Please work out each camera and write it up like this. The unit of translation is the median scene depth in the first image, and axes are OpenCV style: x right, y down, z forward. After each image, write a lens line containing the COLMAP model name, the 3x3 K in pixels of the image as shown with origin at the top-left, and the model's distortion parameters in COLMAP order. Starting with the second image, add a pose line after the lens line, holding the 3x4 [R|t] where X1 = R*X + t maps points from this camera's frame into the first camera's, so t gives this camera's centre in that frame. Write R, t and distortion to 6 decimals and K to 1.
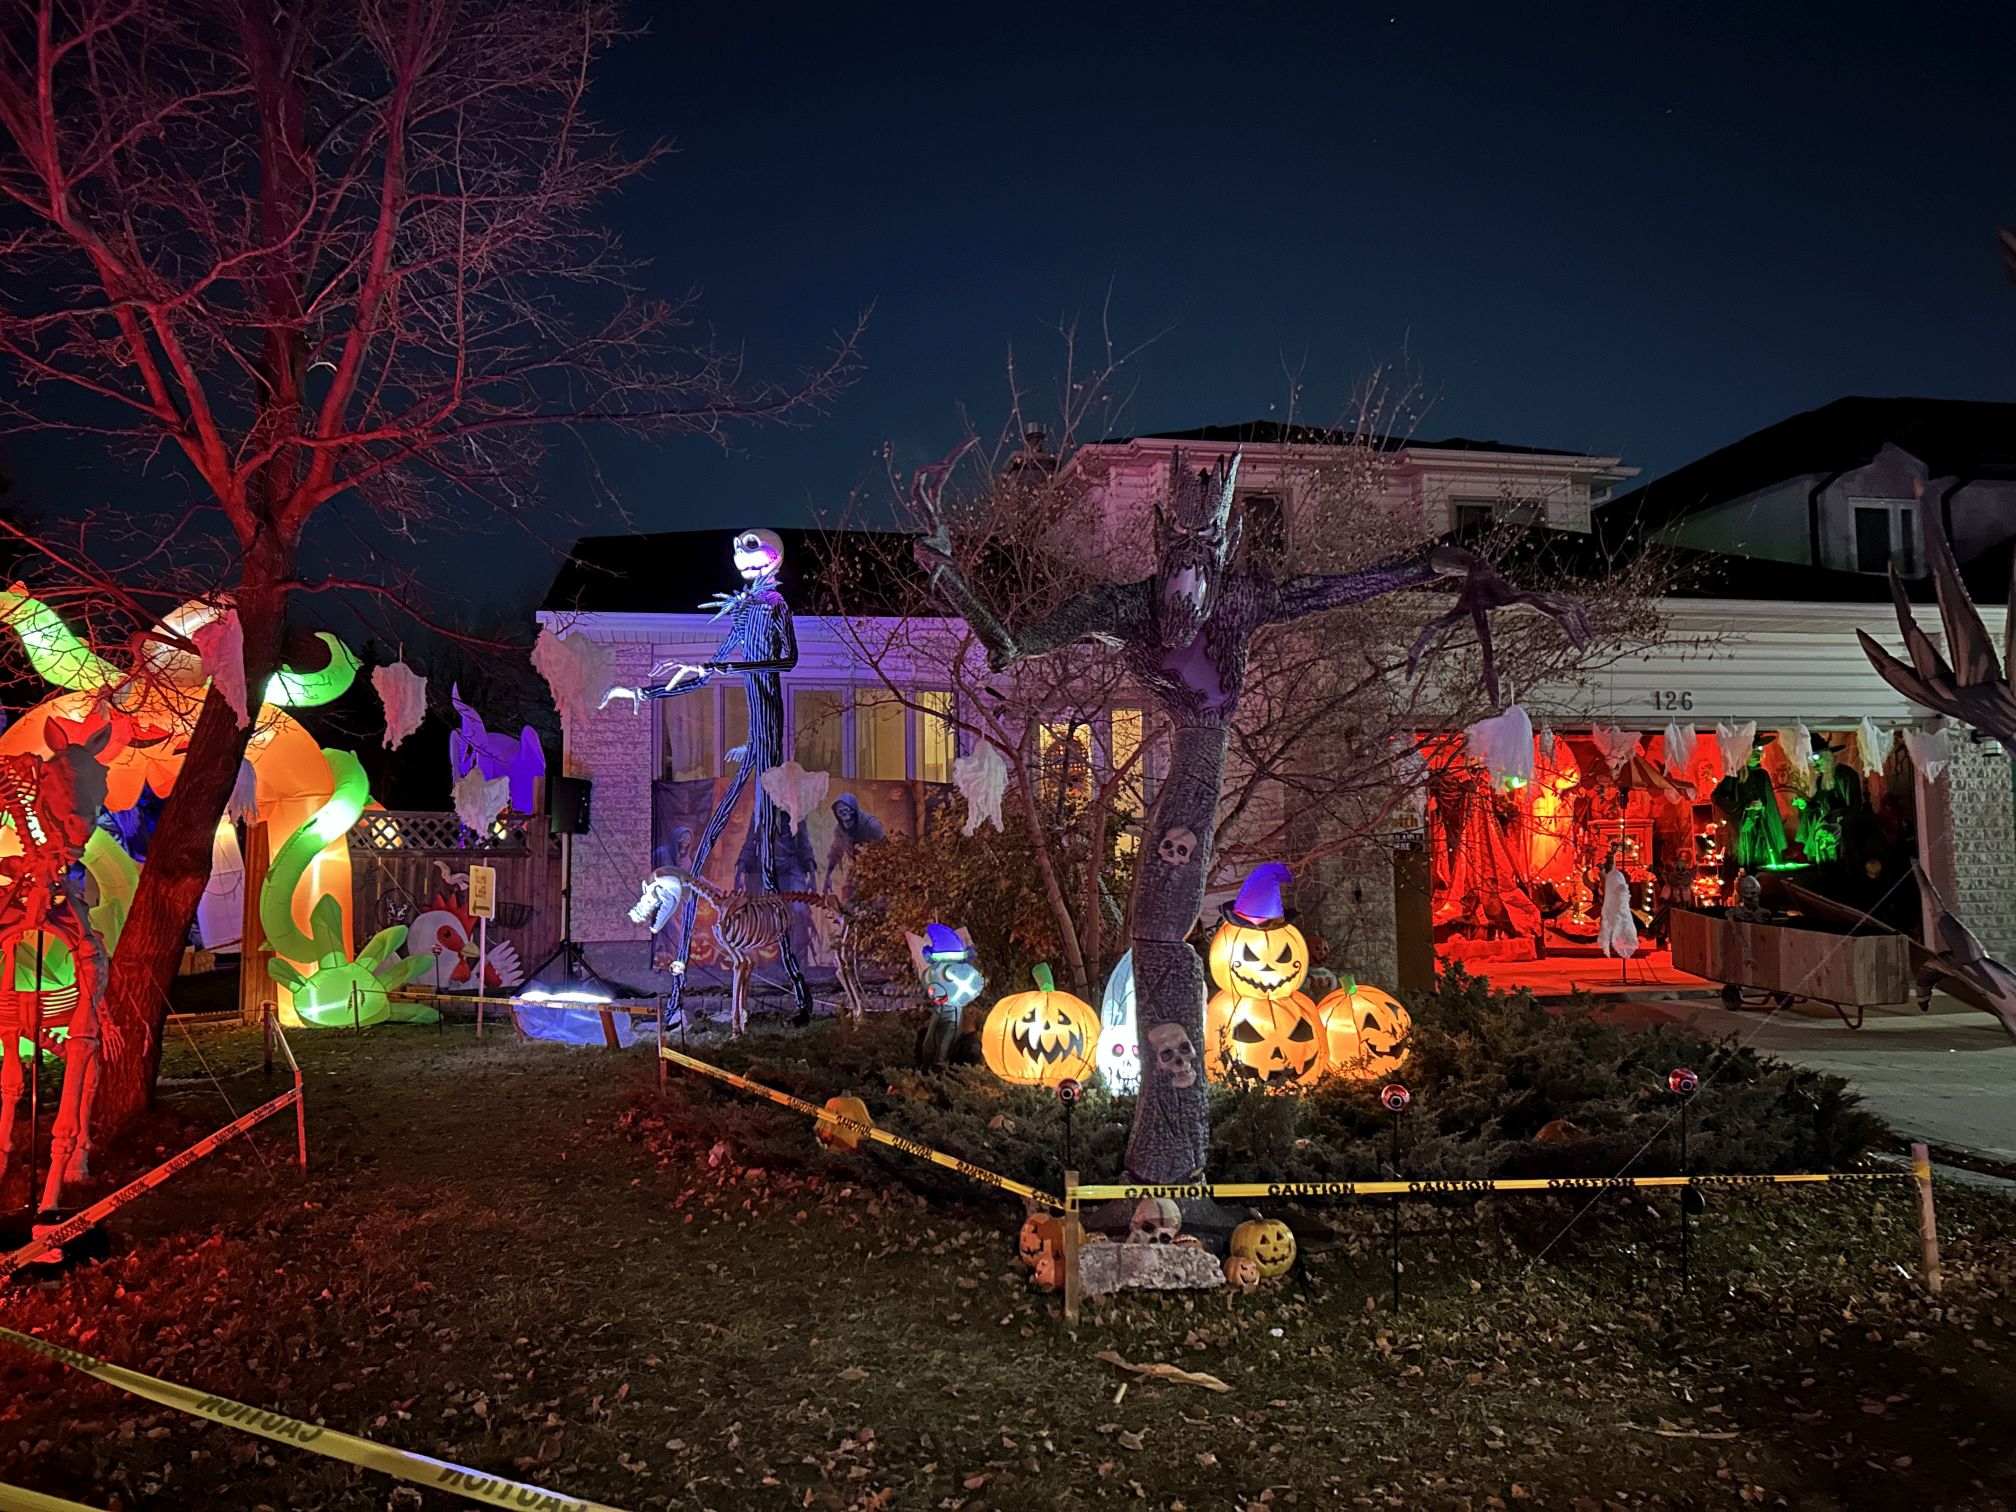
lens RADIAL K [[1520.4, 0, 1022.1], [0, 1520.4, 752.3], [0, 0, 1]] dist [0.001762, -0.006083]
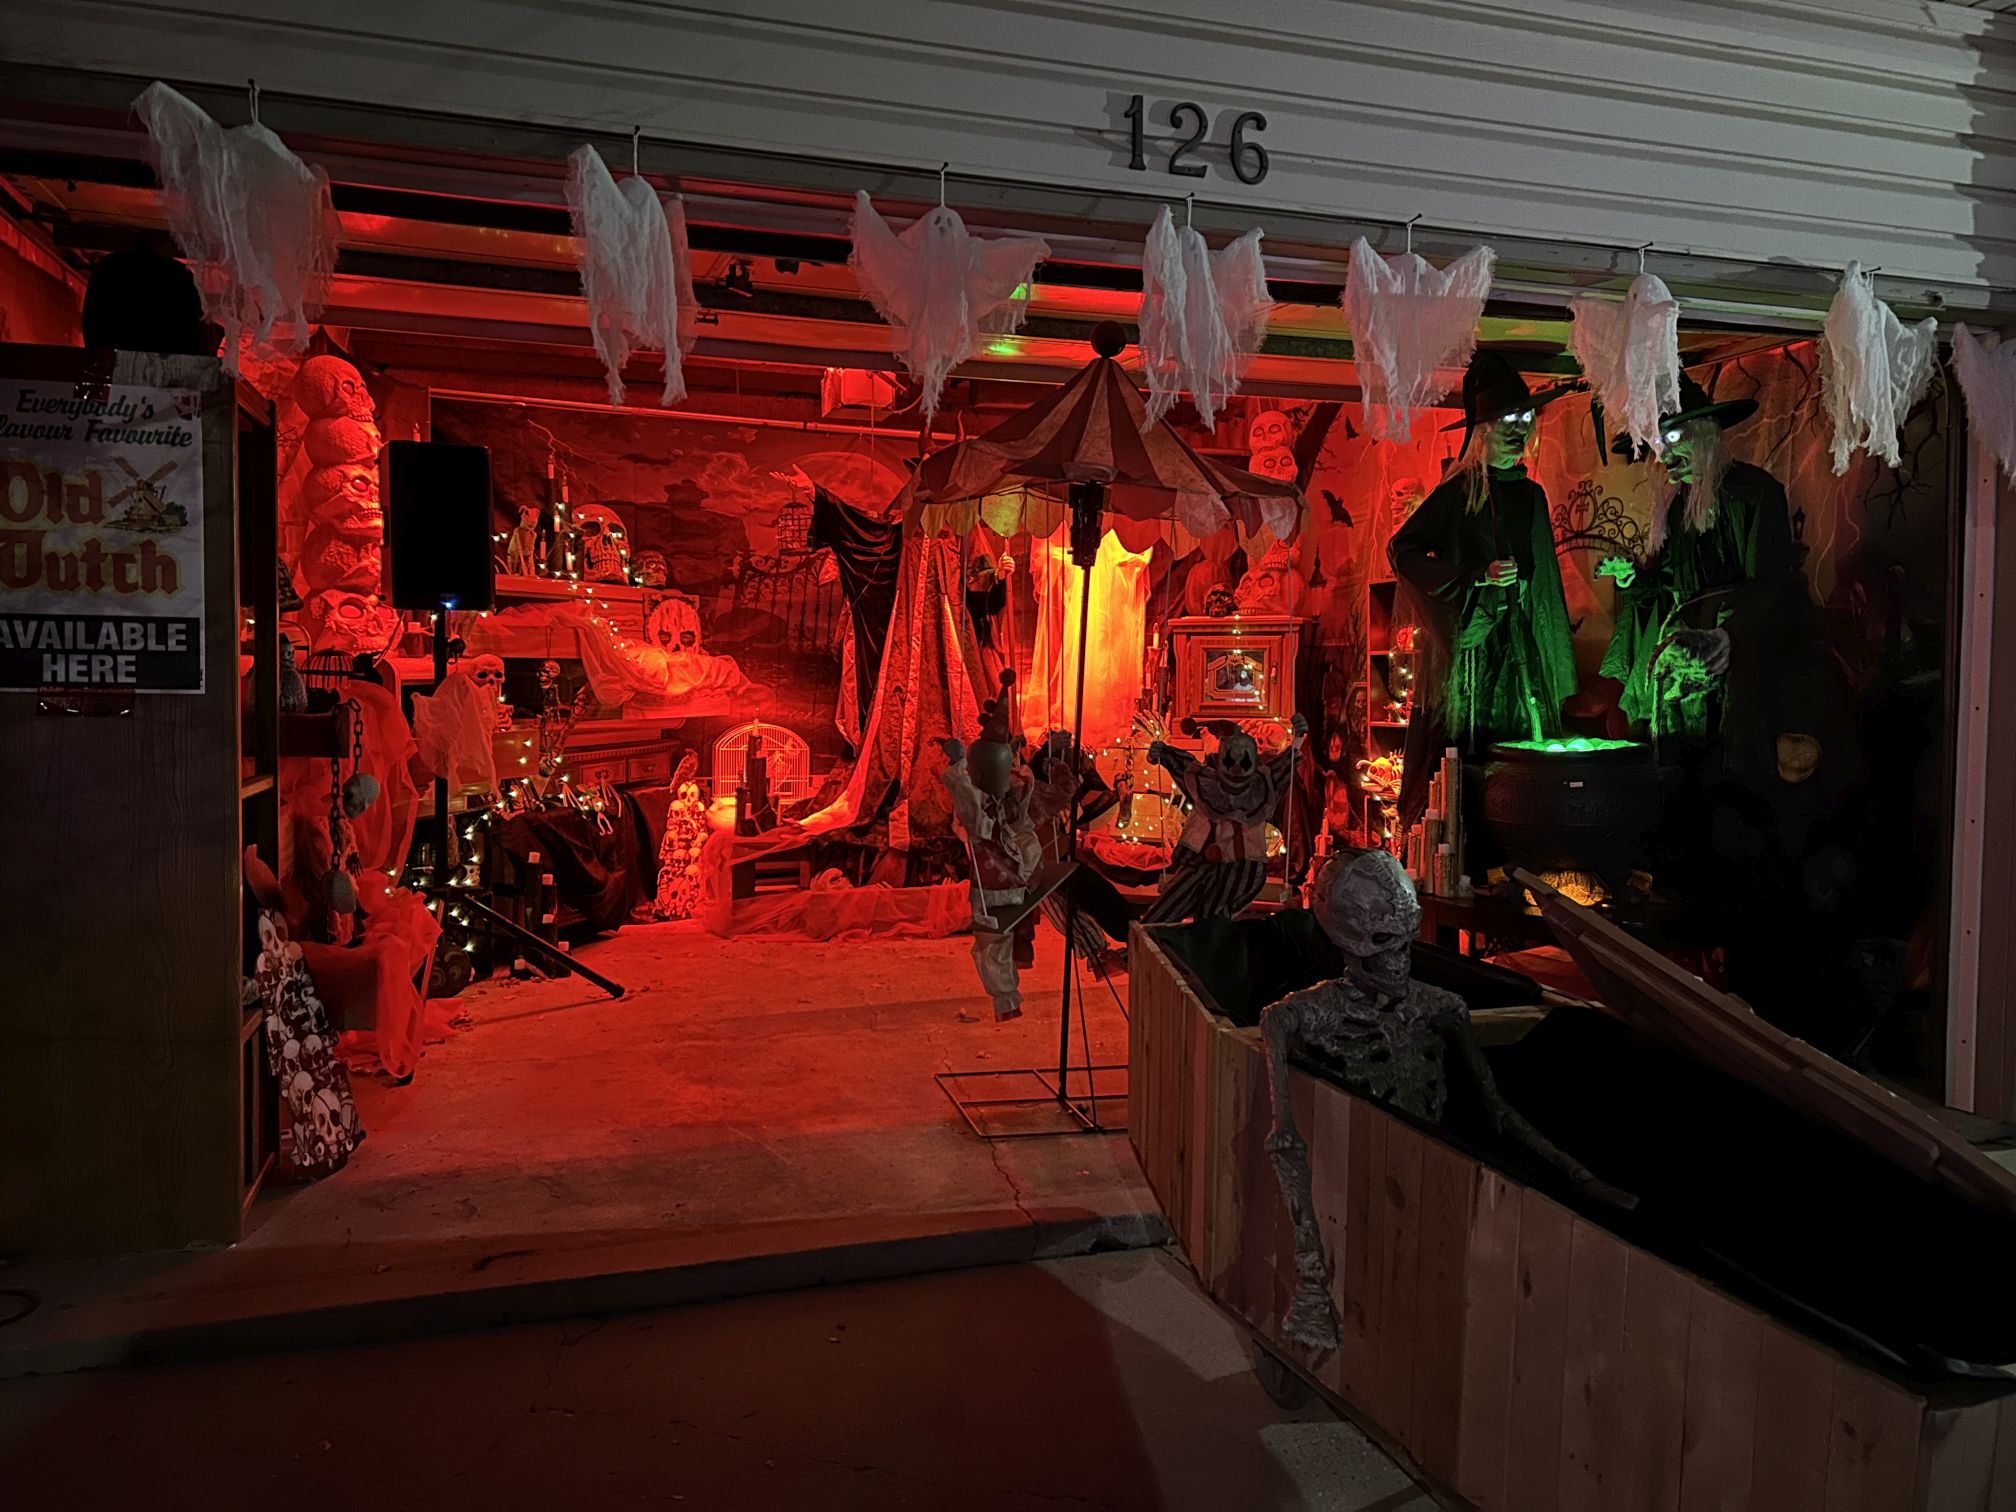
lens RADIAL K [[1520.4, 0, 996.4], [0, 1520.4, 752.5], [0, 0, 1]] dist [0.001762, -0.006083]
pose [[0.995386, 0.015390, 0.094710, 0.329009], [-0.027377, 0.991576, 0.126600, 0.034241], [-0.091964, -0.128609, 0.987422, 0.647597]]
